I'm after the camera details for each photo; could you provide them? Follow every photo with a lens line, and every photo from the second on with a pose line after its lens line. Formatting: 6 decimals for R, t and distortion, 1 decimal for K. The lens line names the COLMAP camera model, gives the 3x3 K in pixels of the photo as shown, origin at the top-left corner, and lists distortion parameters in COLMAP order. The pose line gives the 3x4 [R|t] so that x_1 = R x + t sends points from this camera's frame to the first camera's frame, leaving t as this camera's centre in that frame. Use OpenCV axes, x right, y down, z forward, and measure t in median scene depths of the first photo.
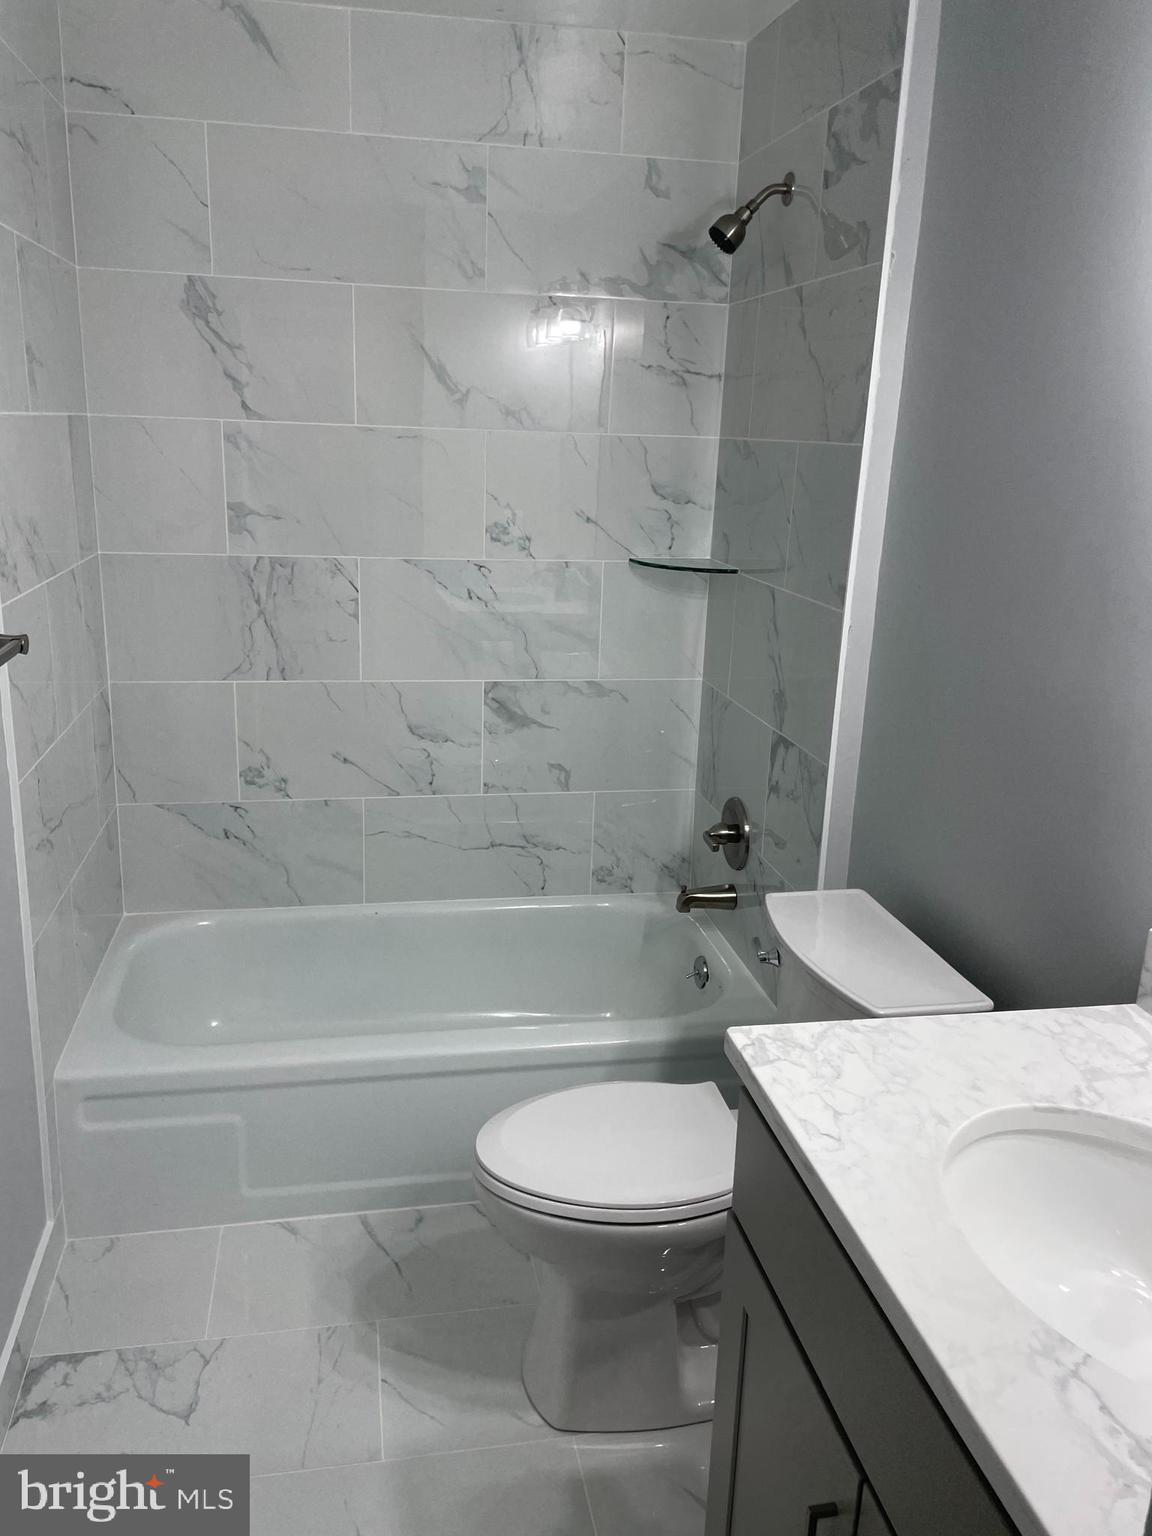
lens RADIAL K [[1157.2, 0, 552.7], [0, 1157.2, 758.7], [0, 0, 1]] dist [0.090586, -0.121073]
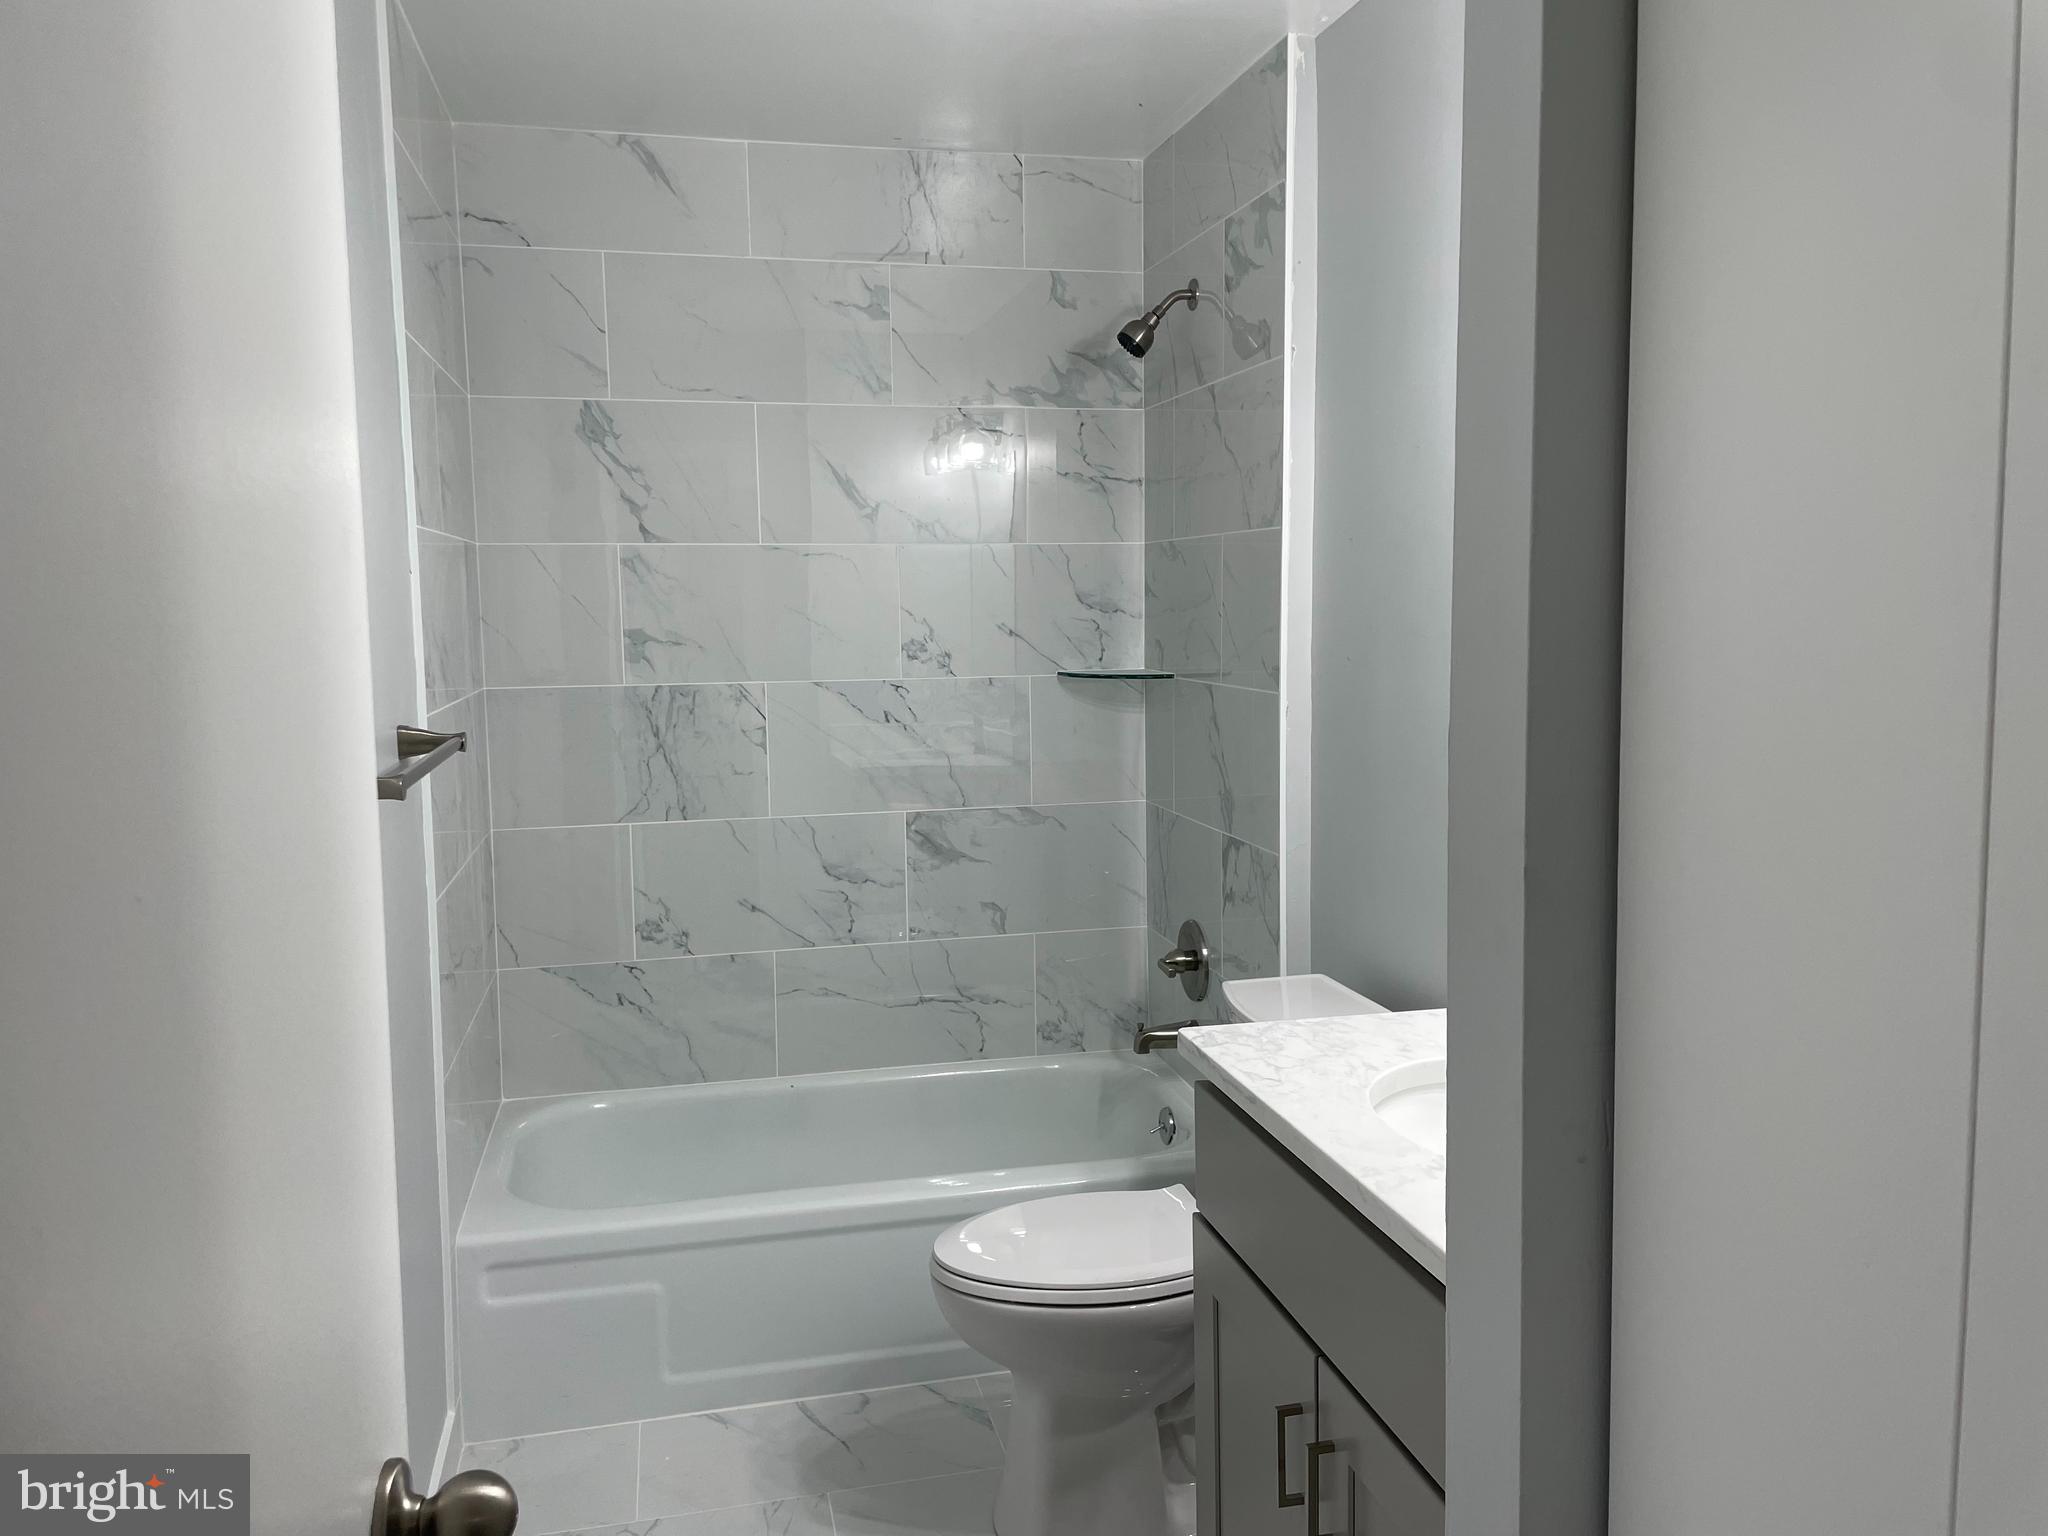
lens RADIAL K [[1542.9, 0, 1020.2], [0, 1542.9, 772.4], [0, 0, 1]] dist [0.090586, -0.121073]
pose [[0.997859, -0.049665, 0.042543, -0.021038], [0.055969, 0.985070, -0.162804, 0.110576], [-0.033822, 0.164837, 0.985741, -0.209750]]
